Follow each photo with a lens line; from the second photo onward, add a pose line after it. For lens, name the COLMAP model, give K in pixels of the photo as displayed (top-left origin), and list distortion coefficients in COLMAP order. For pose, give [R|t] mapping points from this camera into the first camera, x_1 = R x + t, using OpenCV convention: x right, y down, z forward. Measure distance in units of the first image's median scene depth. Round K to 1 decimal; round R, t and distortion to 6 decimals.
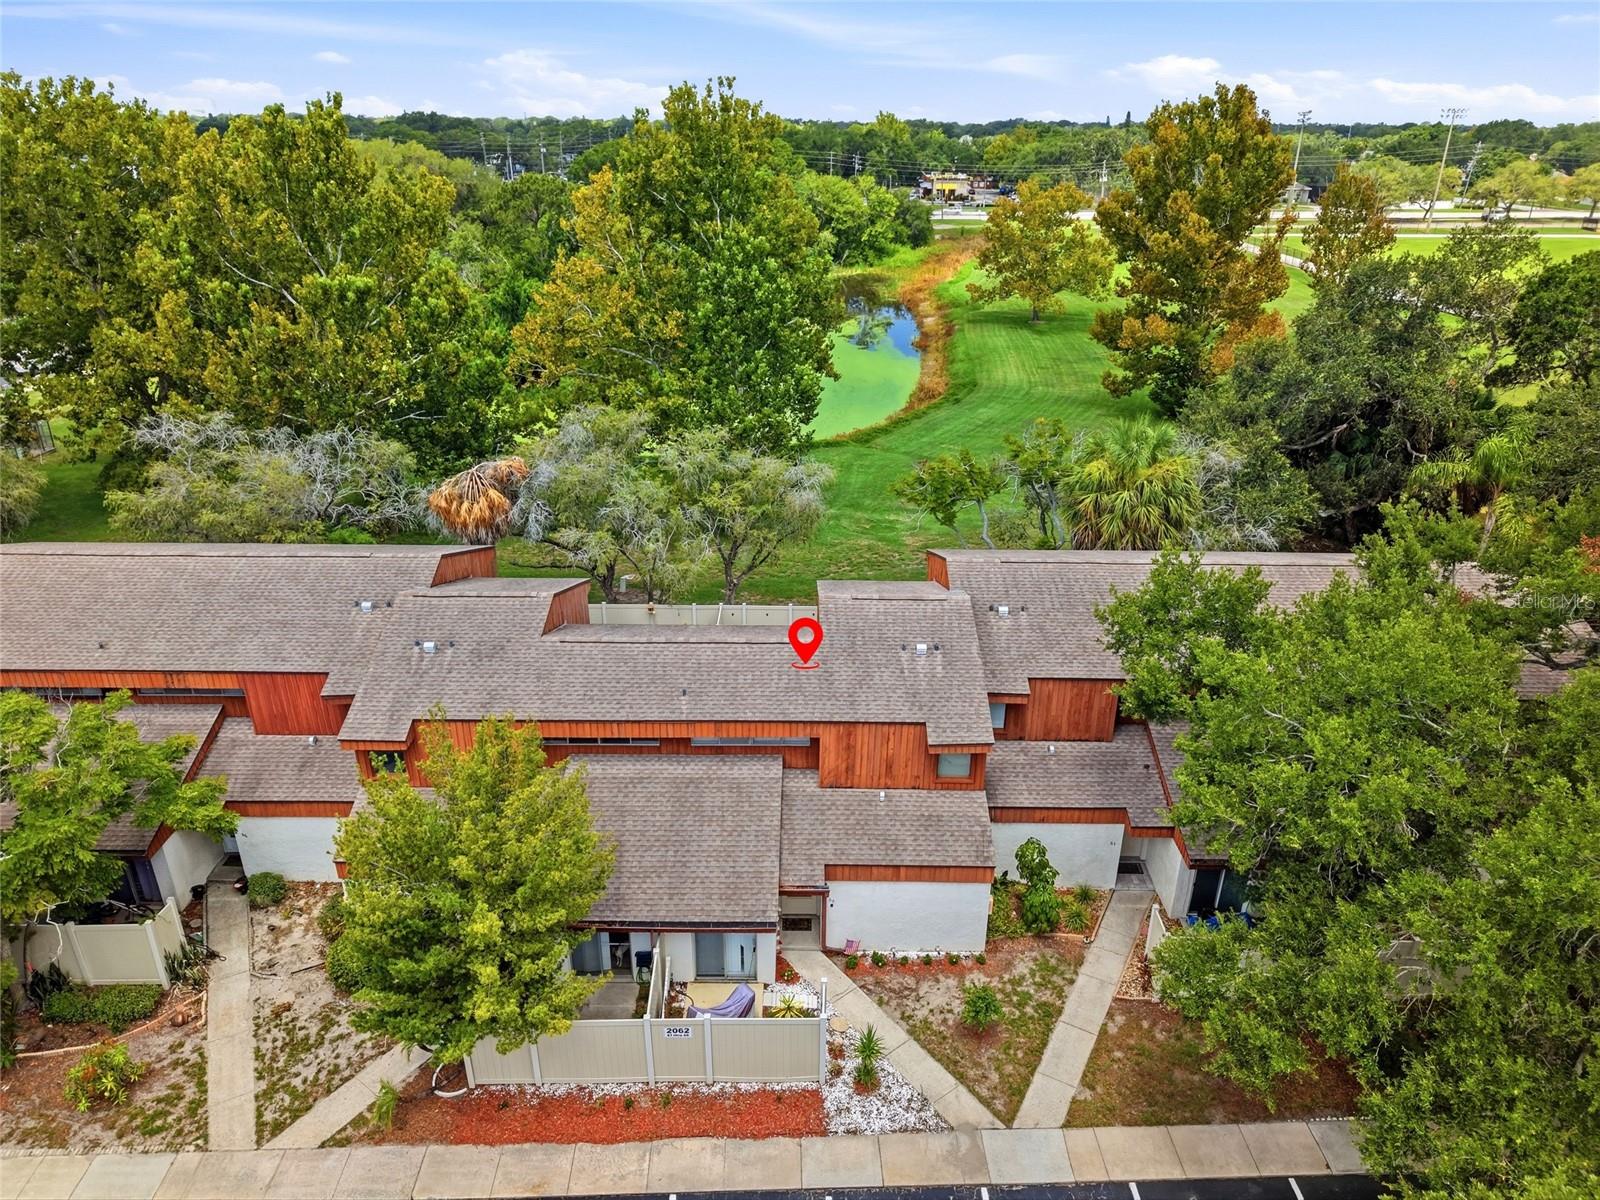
lens RADIAL K [[1056.3, 0, 789.4], [0, 1056.3, 605.8], [0, 0, 1]] dist [-0.002589, 0.001320]
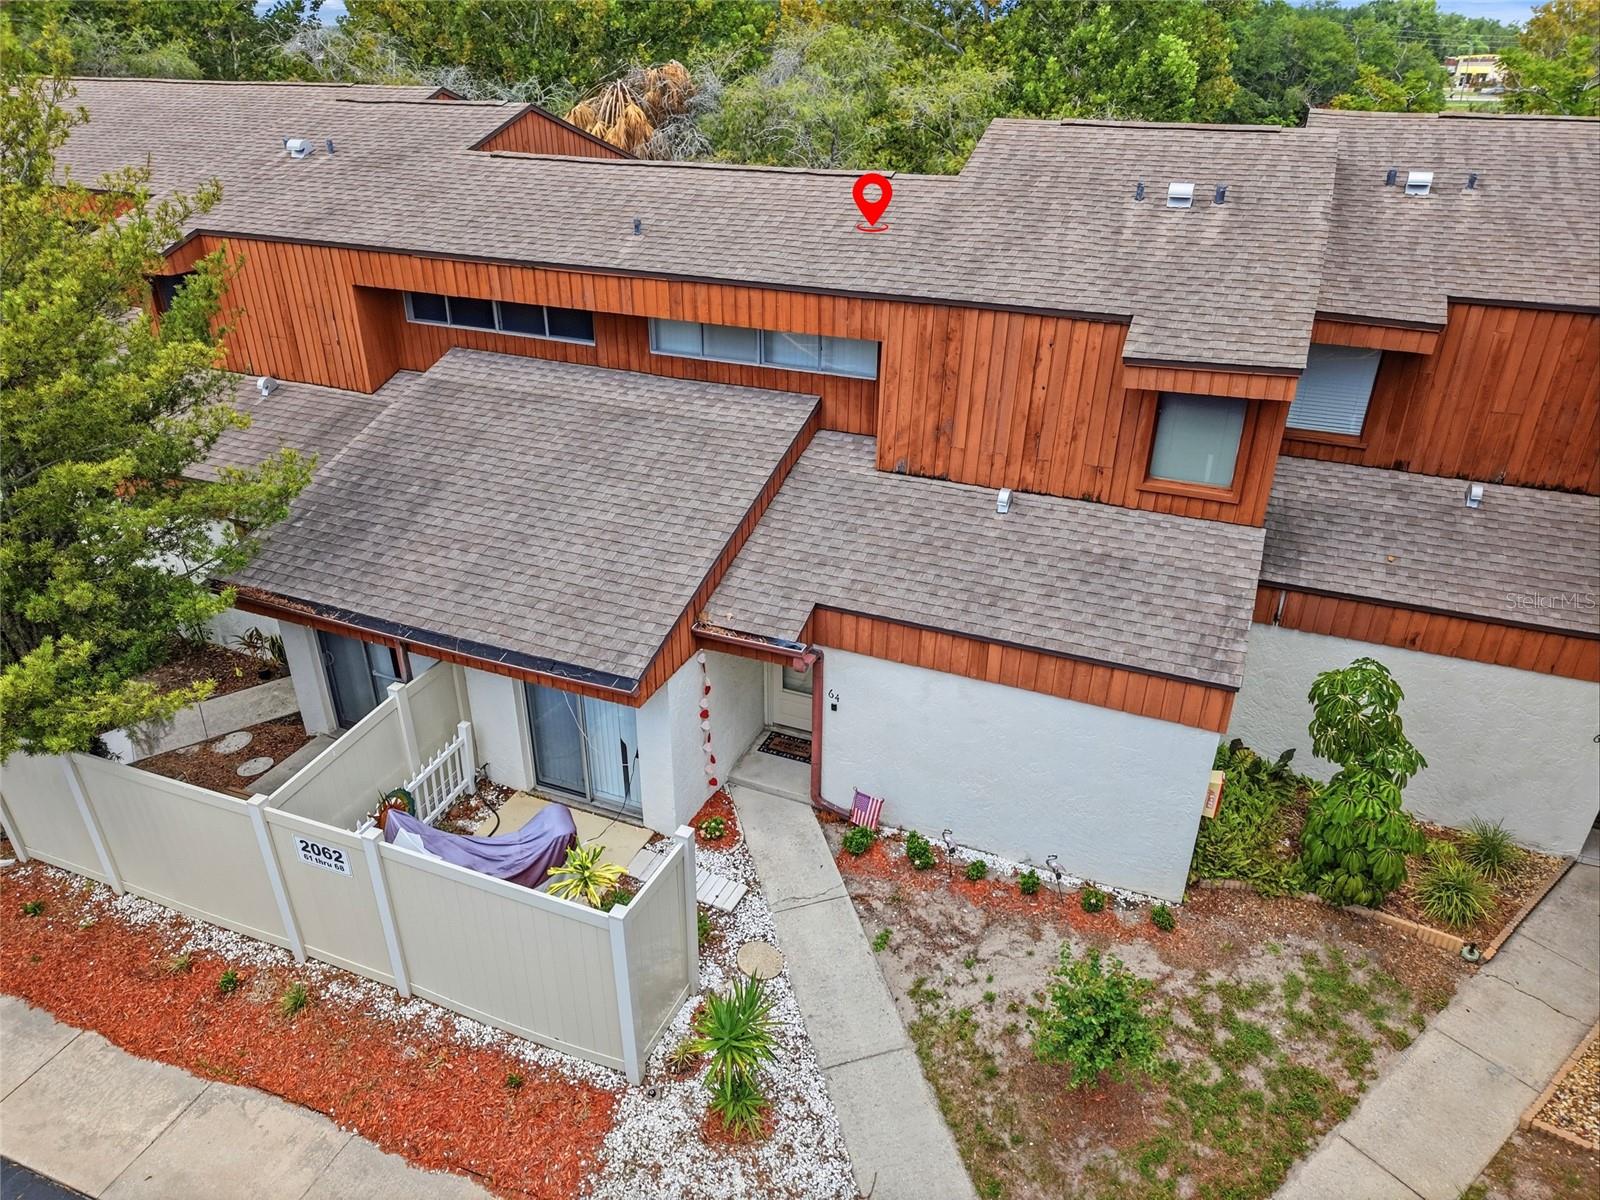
lens RADIAL K [[1037.0, 0, 801.7], [0, 1037.0, 617.8], [0, 0, 1]] dist [0.007779, 0.000639]
pose [[0.924628, 0.183210, -0.333913, 0.148056], [-0.158168, 0.982238, 0.100951, 0.181803], [0.346477, -0.040528, 0.937182, 0.521007]]
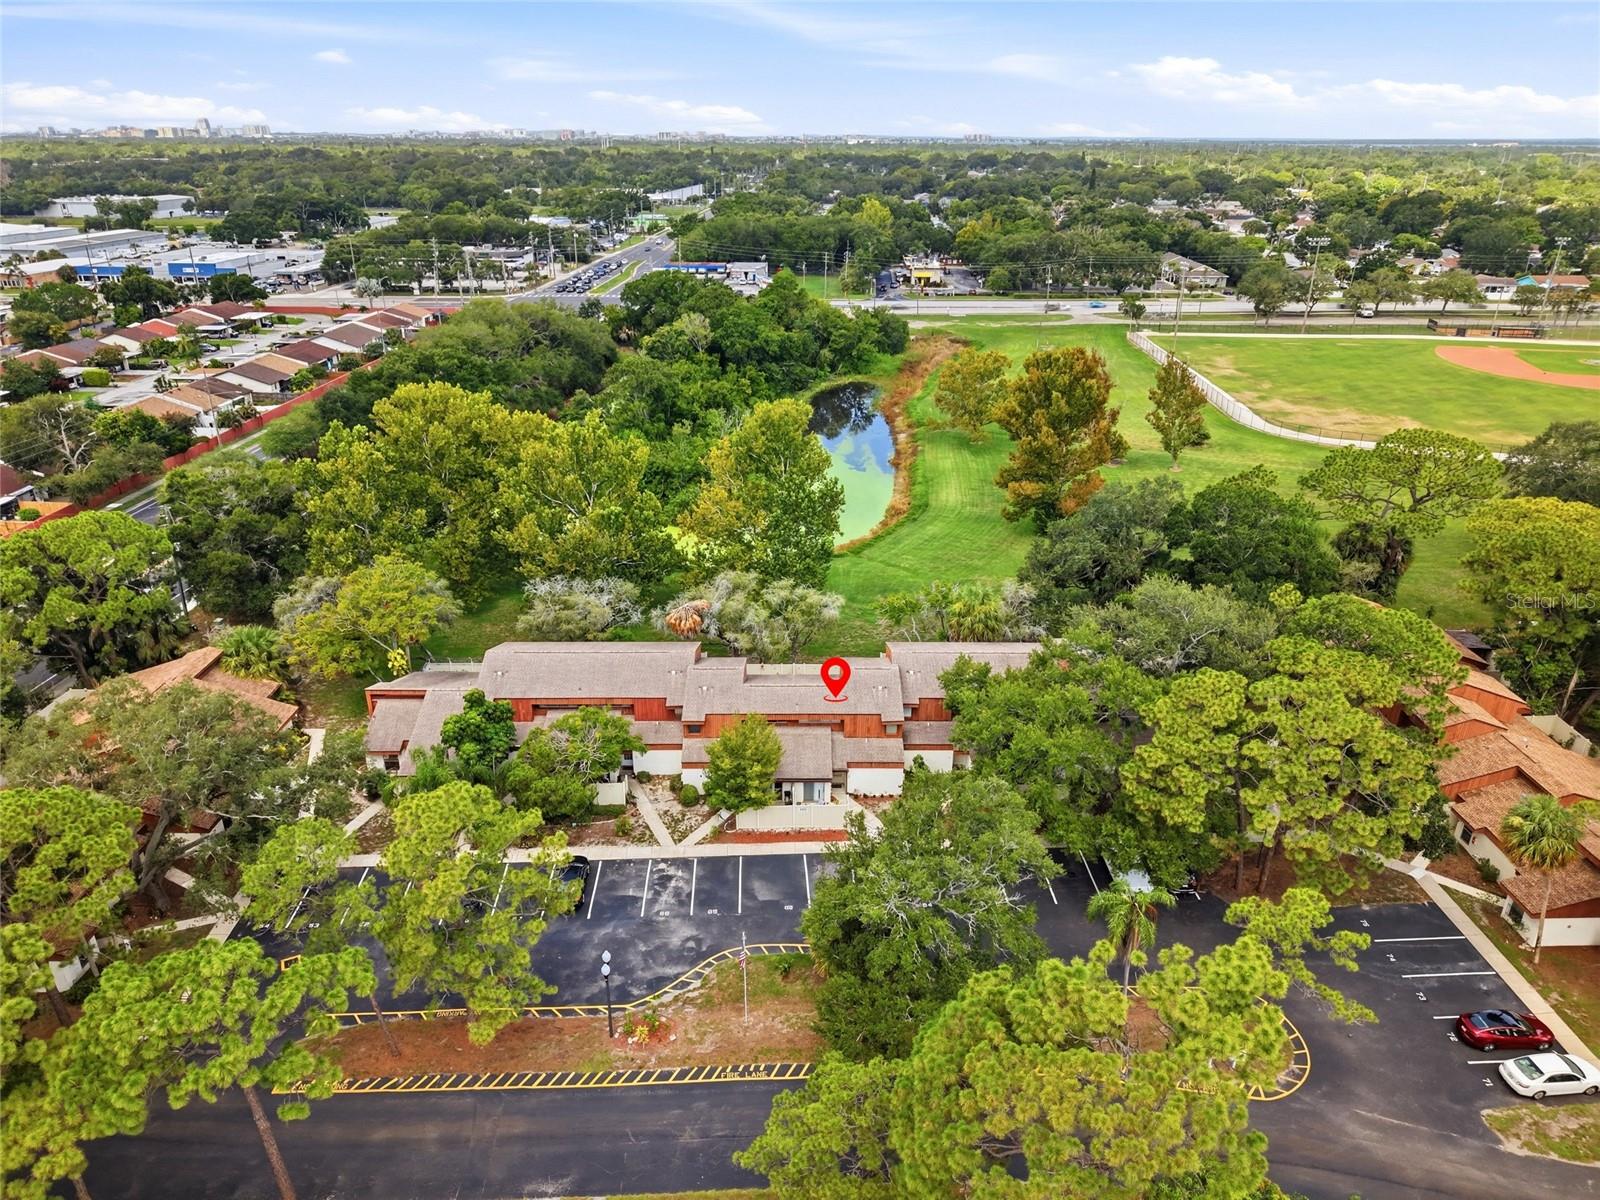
lens RADIAL K [[1037.0, 0, 801.7], [0, 1037.0, 617.8], [0, 0, 1]] dist [0.007779, 0.000639]
pose [[0.999779, -0.006314, 0.020040, -0.128596], [0.006286, 0.999979, 0.001470, -0.141695], [-0.020048, -0.001344, 0.999798, -1.641332]]
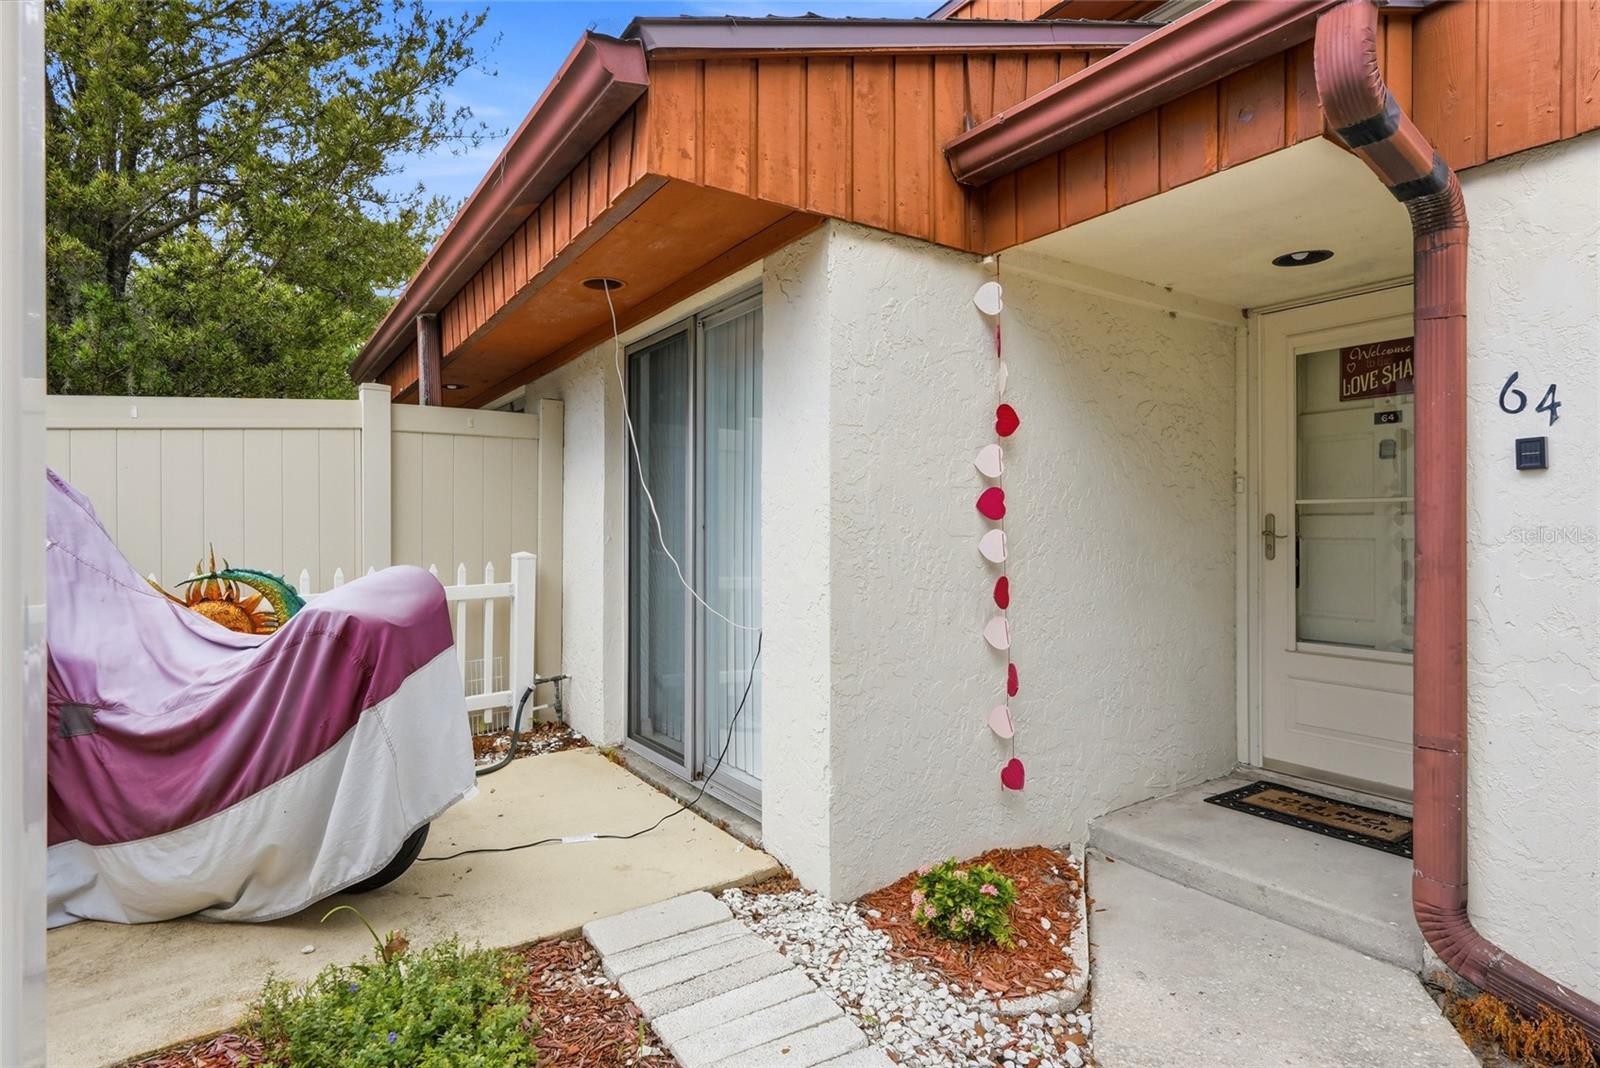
lens RADIAL K [[816.2, 0, 800.0], [0, 816.2, 534.0], [0, 0, 1]] dist [0.000121, -0.000093]
pose [[0.554812, -0.003676, -0.831968, 0.060051], [-0.328796, 0.917617, -0.223319, 0.294408], [0.764249, 0.397448, 0.507897, 0.804109]]
